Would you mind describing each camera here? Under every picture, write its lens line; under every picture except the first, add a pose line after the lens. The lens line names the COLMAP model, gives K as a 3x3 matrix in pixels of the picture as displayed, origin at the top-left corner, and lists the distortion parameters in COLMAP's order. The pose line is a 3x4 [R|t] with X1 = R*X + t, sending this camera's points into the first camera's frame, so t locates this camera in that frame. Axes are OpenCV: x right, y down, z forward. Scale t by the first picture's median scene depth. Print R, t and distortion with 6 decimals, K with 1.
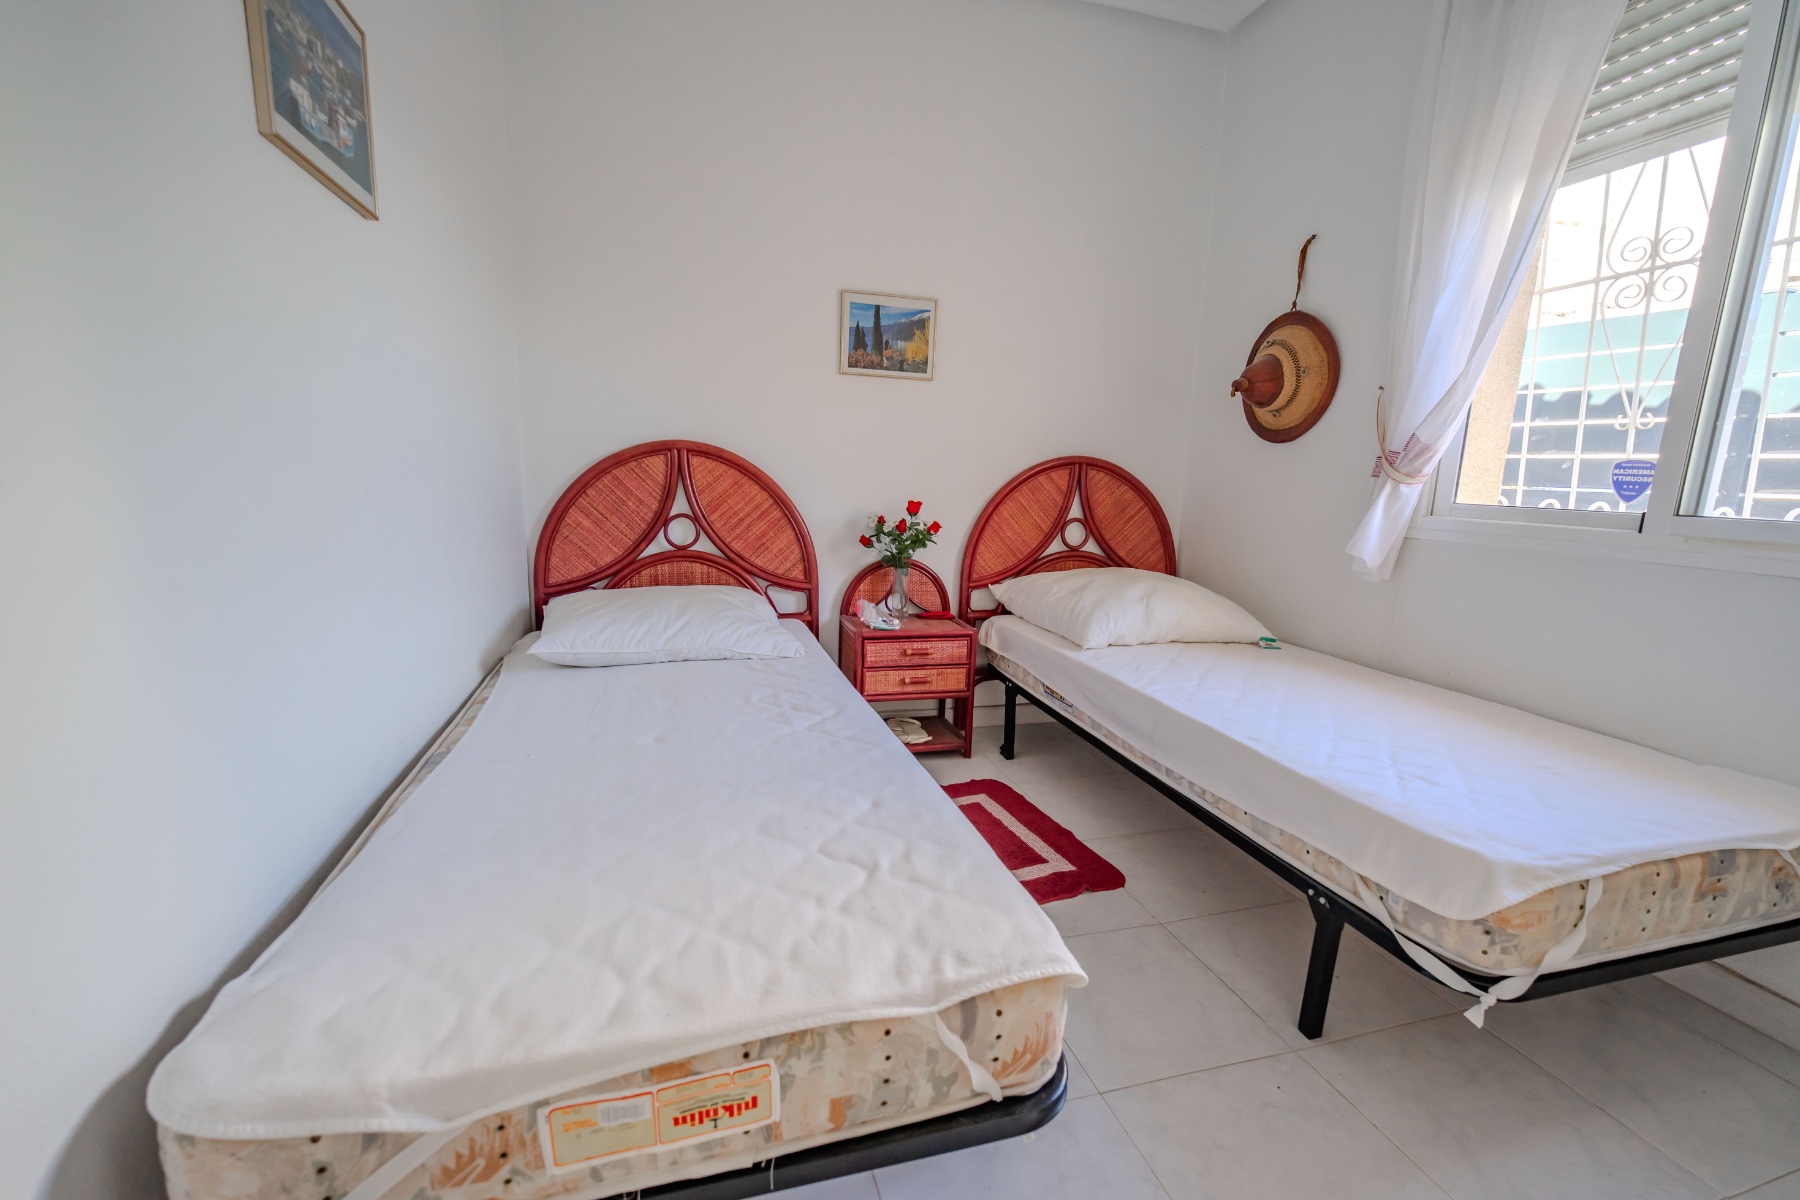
lens RADIAL K [[739.0, 0, 902.2], [0, 739.0, 607.3], [0, 0, 1]] dist [-0.000165, 0.000059]
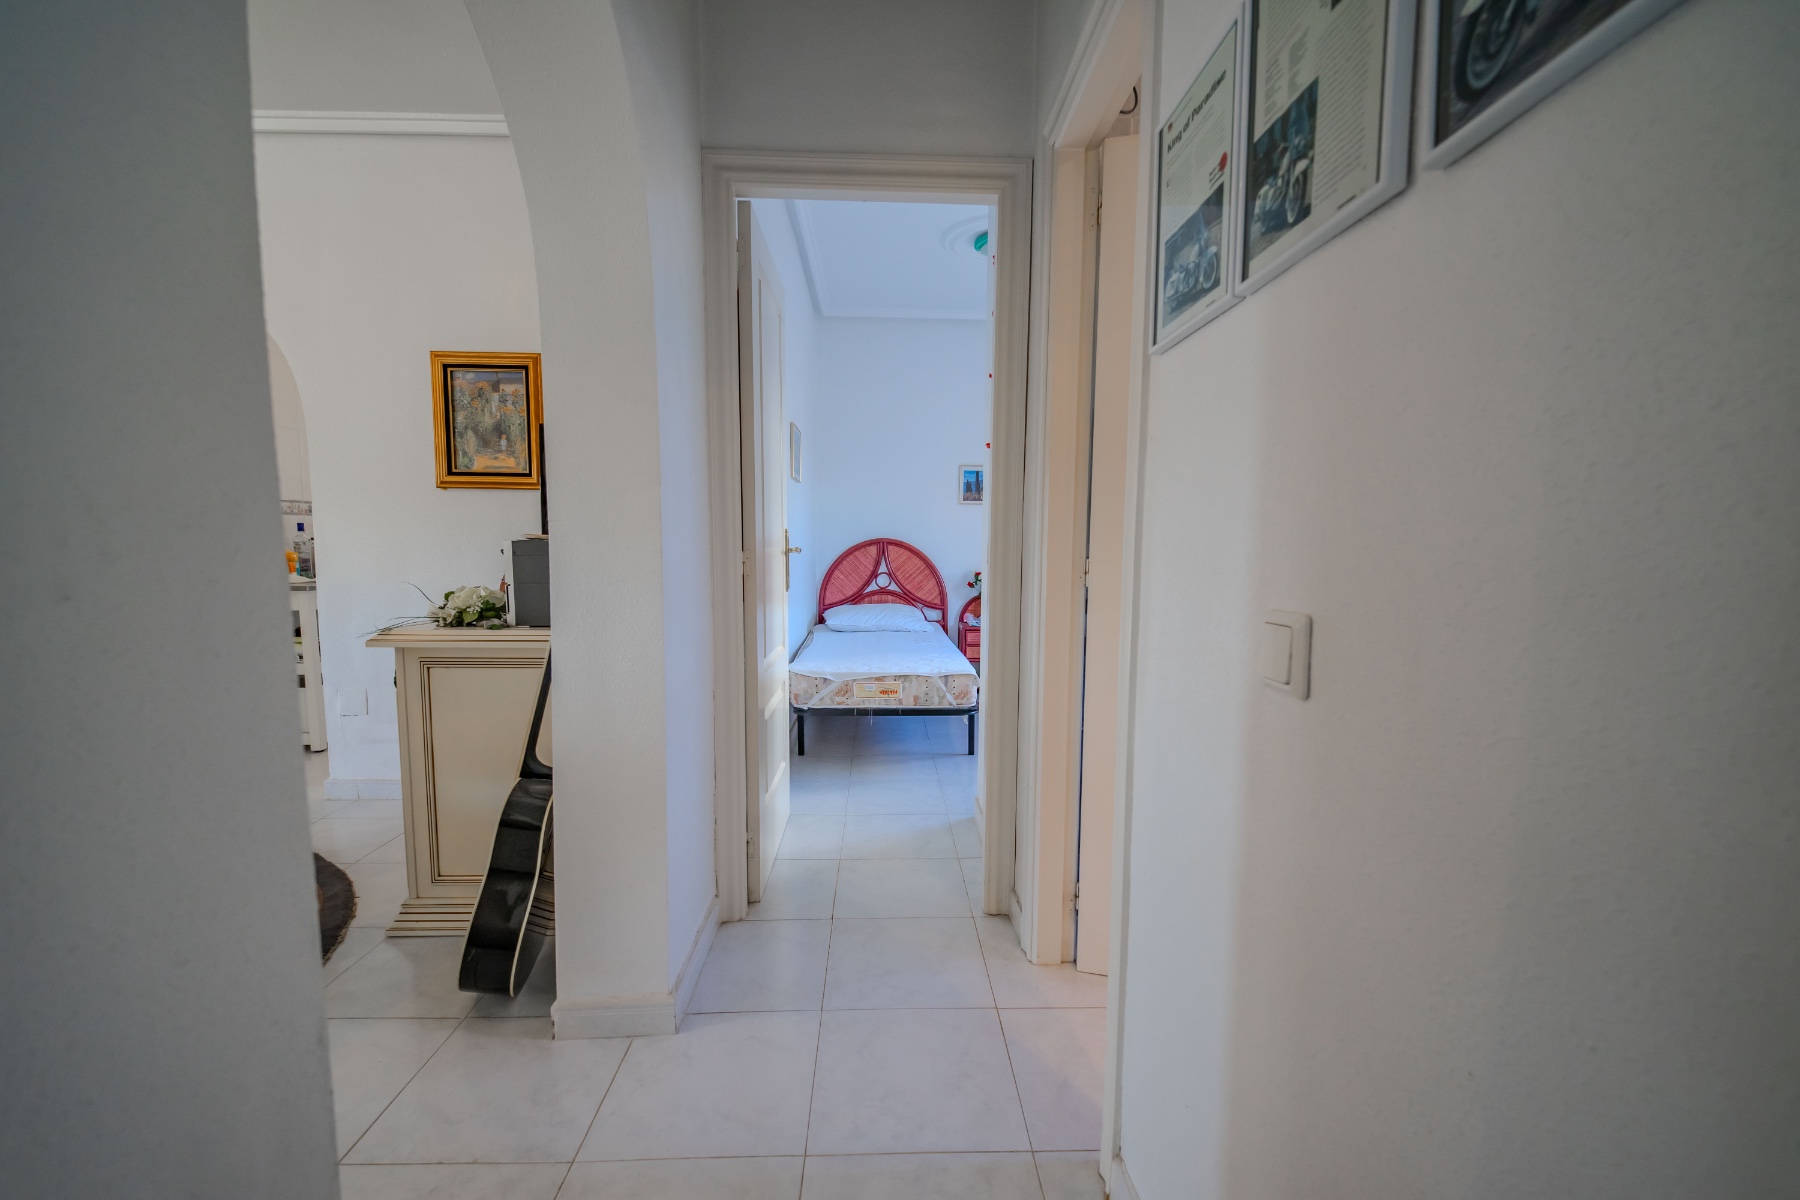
lens RADIAL K [[739.0, 0, 902.2], [0, 739.0, 607.3], [0, 0, 1]] dist [-0.000165, 0.000059]
pose [[0.966580, -0.000835, -0.256364, 0.302030], [-0.024595, 0.995080, -0.095975, 0.178378], [0.255183, 0.099072, 0.961804, -1.032273]]
